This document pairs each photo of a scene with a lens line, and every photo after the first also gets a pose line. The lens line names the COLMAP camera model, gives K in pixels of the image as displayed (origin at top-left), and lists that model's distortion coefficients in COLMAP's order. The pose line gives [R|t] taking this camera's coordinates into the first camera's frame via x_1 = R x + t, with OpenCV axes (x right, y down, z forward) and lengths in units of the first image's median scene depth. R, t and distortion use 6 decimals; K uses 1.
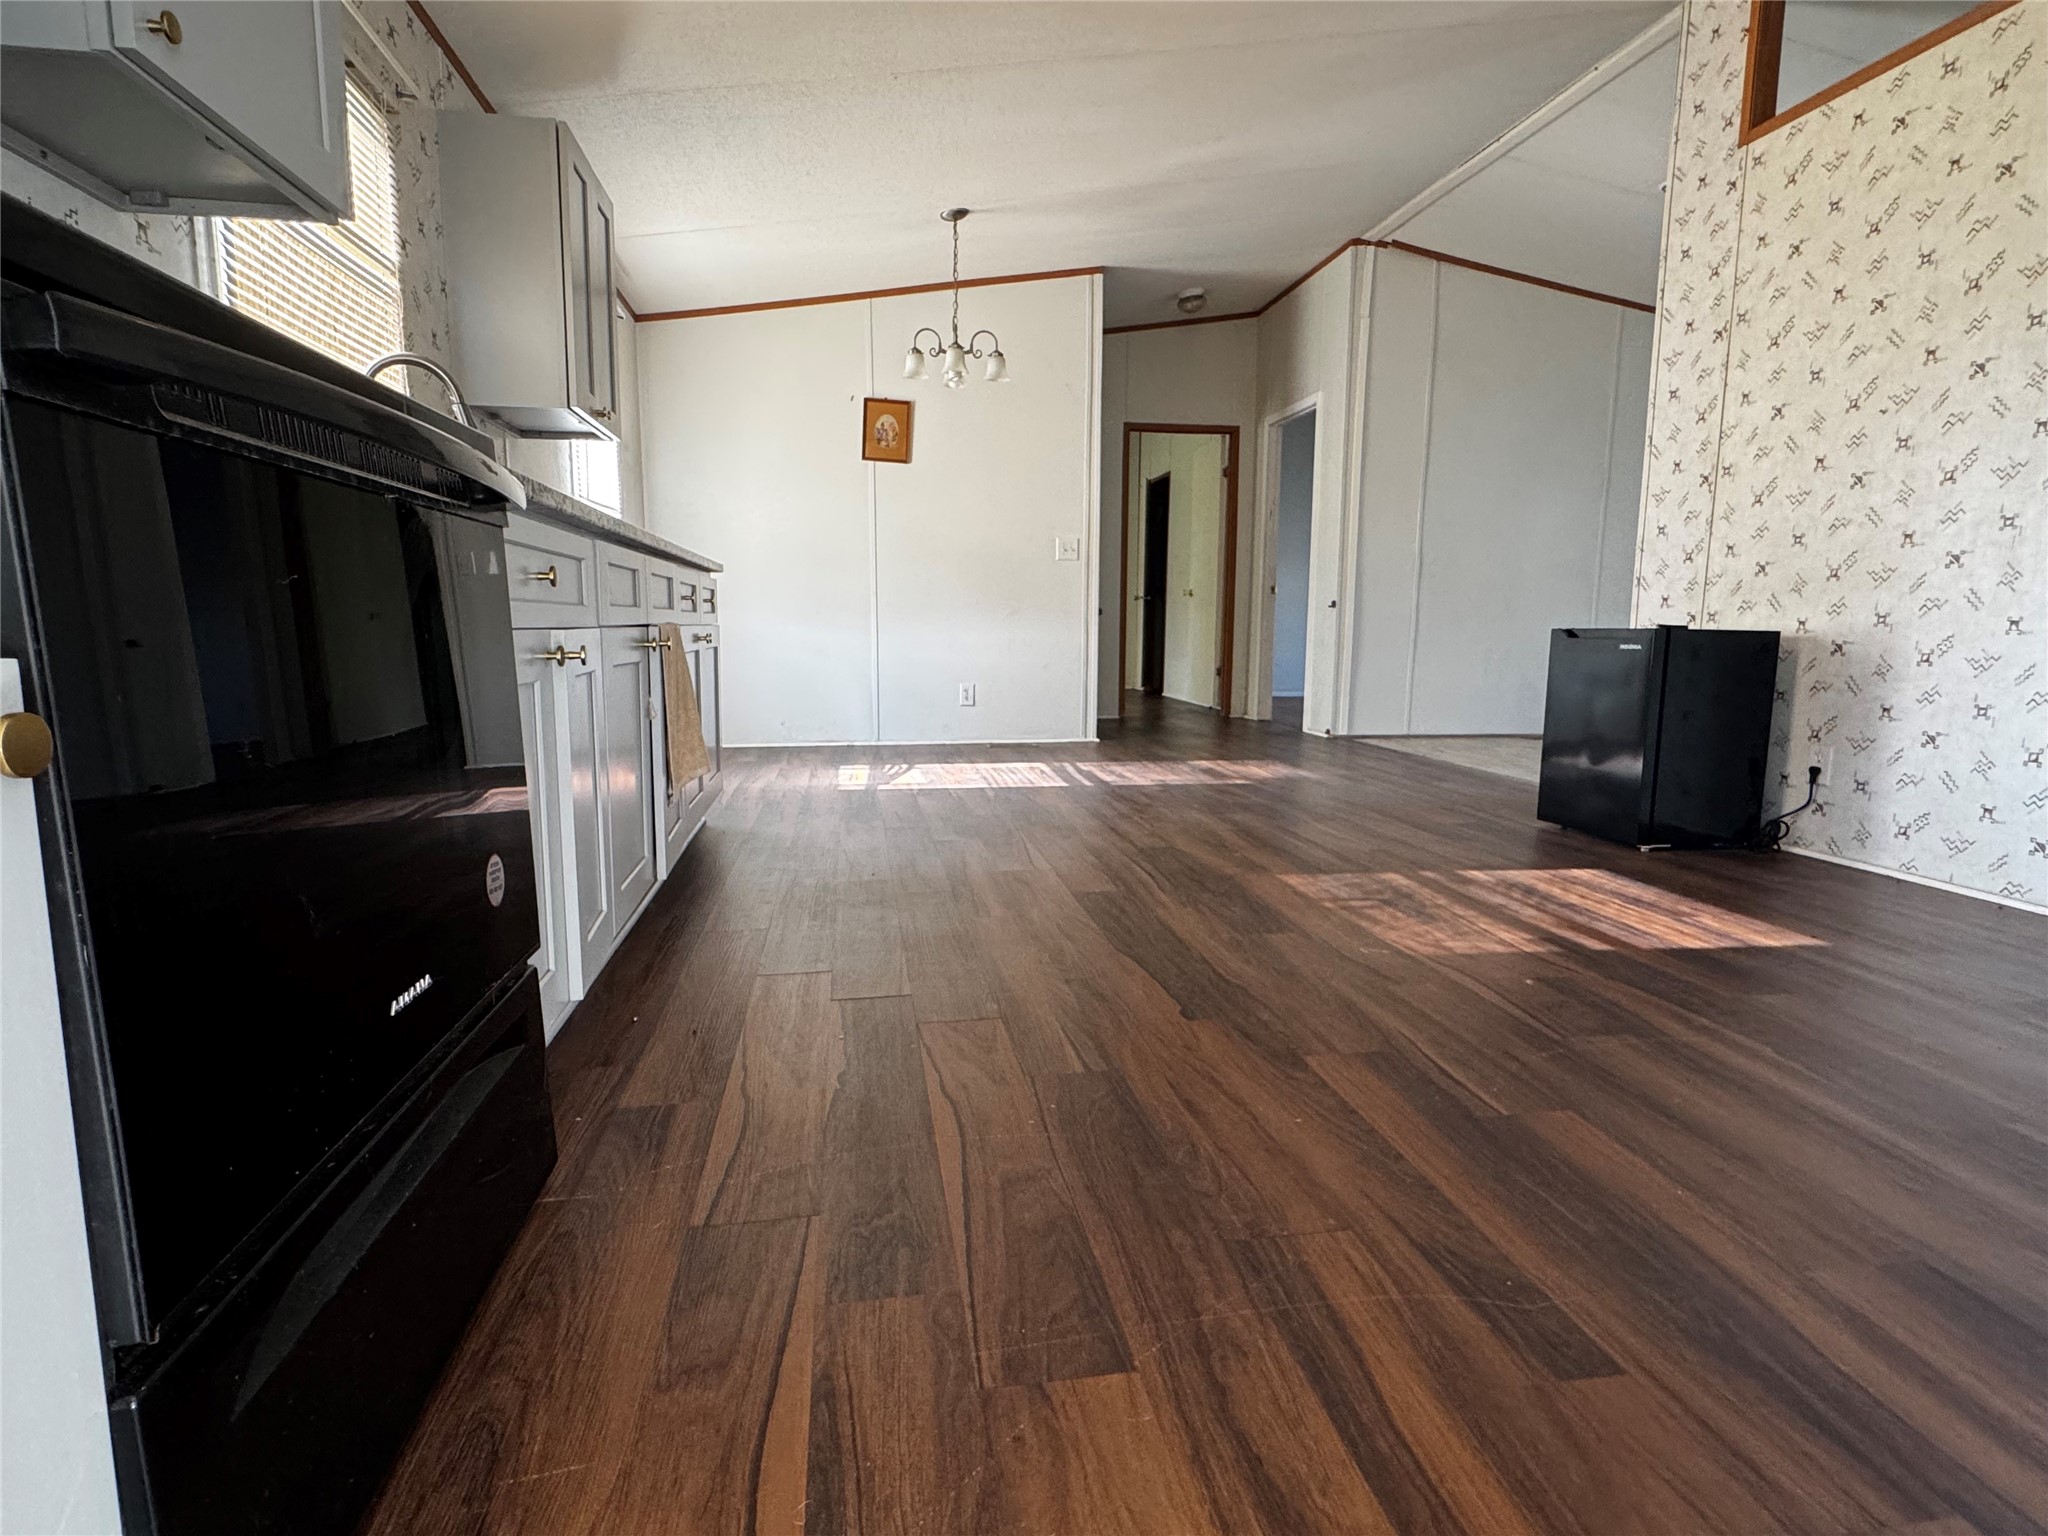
lens RADIAL K [[1066.4, 0, 1015.5], [0, 1066.4, 770.2], [0, 0, 1]] dist [-0.001794, -0.001529]
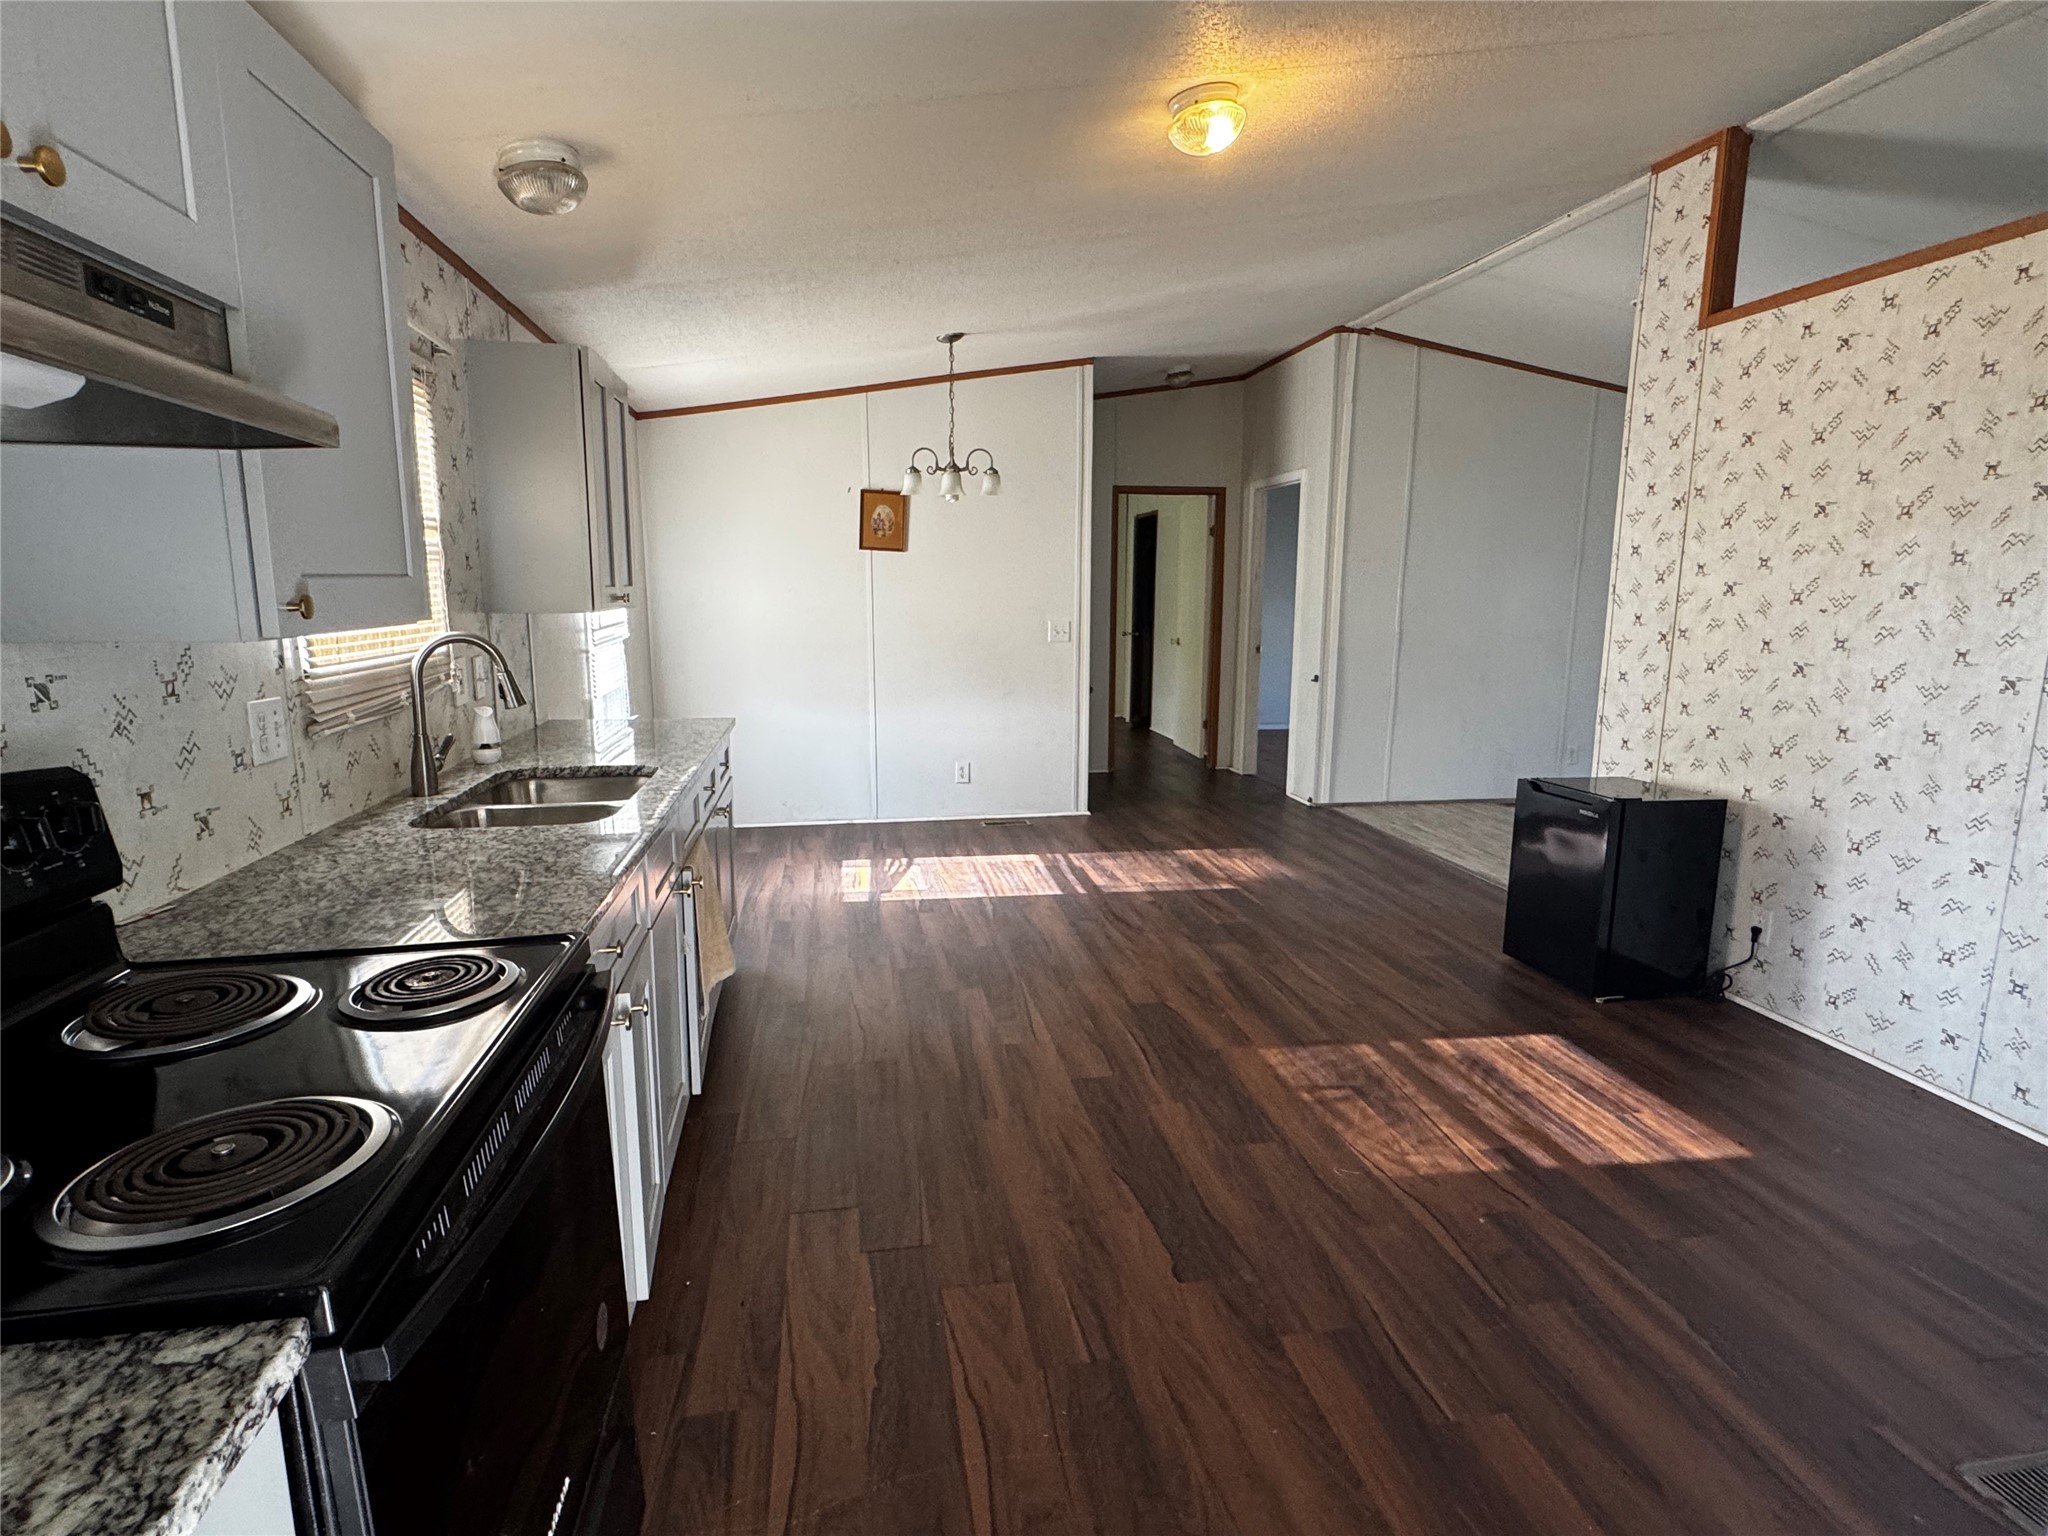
lens RADIAL K [[1066.4, 0, 1016.8], [0, 1066.4, 769.0], [0, 0, 1]] dist [-0.001794, -0.001529]
pose [[0.999889, -0.004428, 0.014245, -0.013435], [0.003965, 0.999468, 0.032359, -0.192811], [-0.014381, -0.032299, 0.999375, -0.061108]]
